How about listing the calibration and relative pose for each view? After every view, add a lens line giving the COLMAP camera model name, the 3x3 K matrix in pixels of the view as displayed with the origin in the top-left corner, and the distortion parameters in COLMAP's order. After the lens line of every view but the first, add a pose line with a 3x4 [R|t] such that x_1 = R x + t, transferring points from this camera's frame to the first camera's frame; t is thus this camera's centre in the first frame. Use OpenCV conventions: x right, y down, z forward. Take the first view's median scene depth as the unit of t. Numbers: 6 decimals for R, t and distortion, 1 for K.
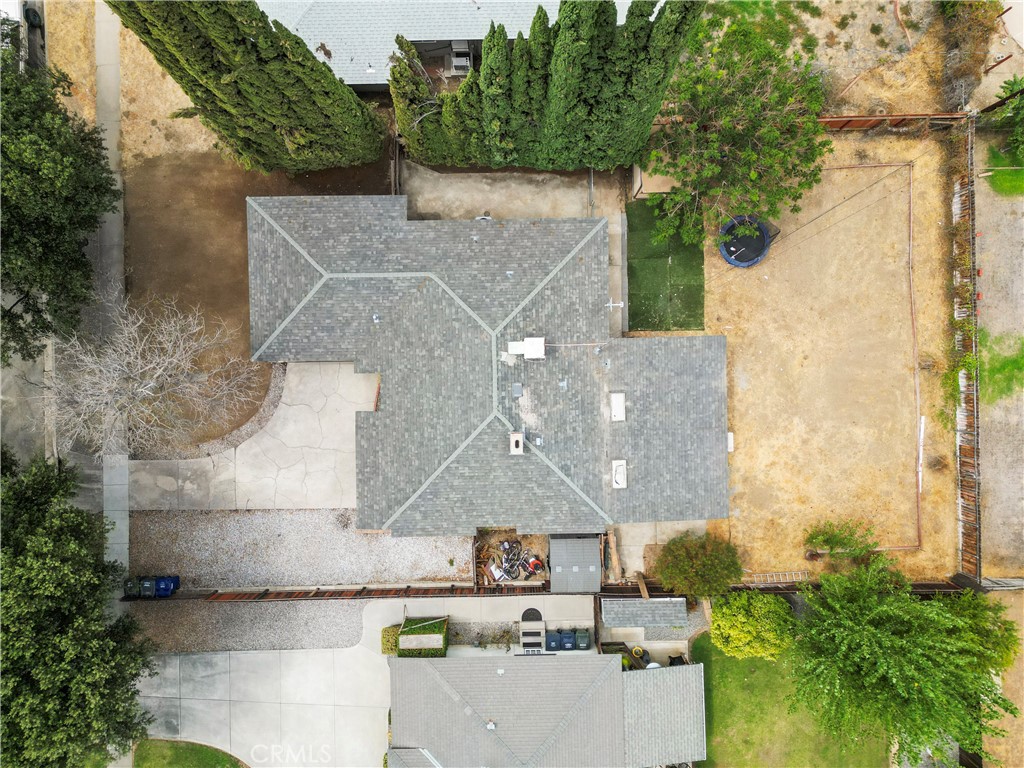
lens RADIAL K [[734.5, 0, 511.6], [0, 734.5, 378.3], [0, 0, 1]] dist [0.051896, -0.043780]
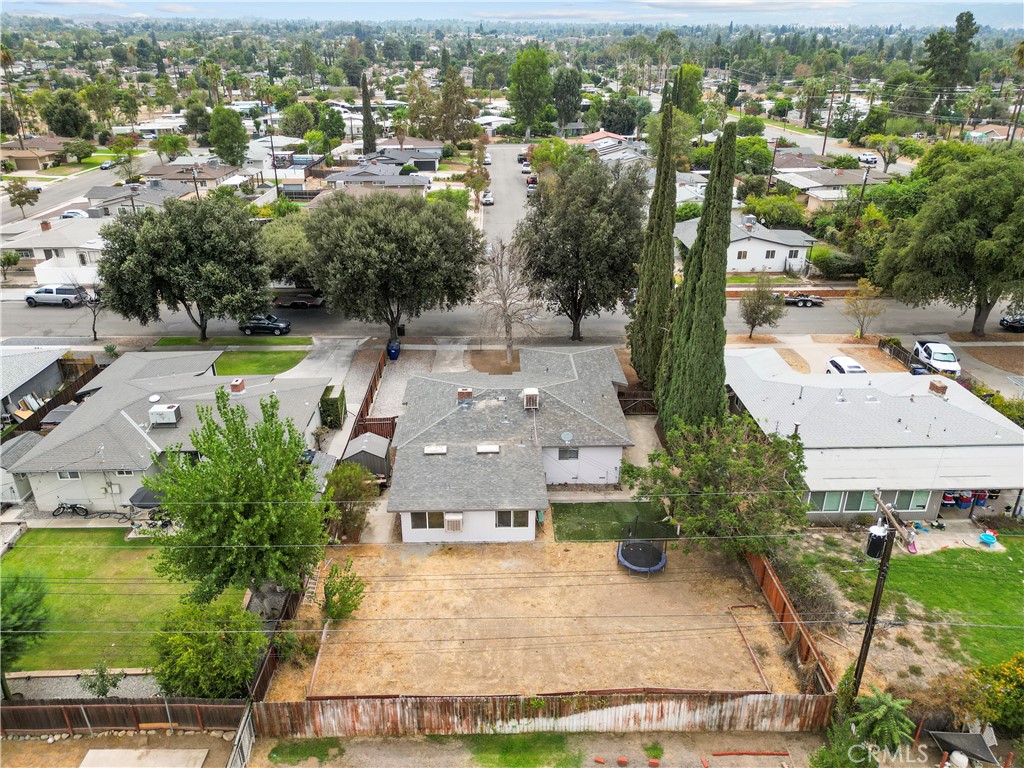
lens RADIAL K [[734.5, 0, 504.9], [0, 734.5, 380.5], [0, 0, 1]] dist [0.051896, -0.043780]
pose [[-0.000444, 0.399189, -0.916869, 1.161980], [-0.999995, 0.002674, 0.001649, 0.006285], [0.003110, 0.916865, 0.399185, 0.348838]]
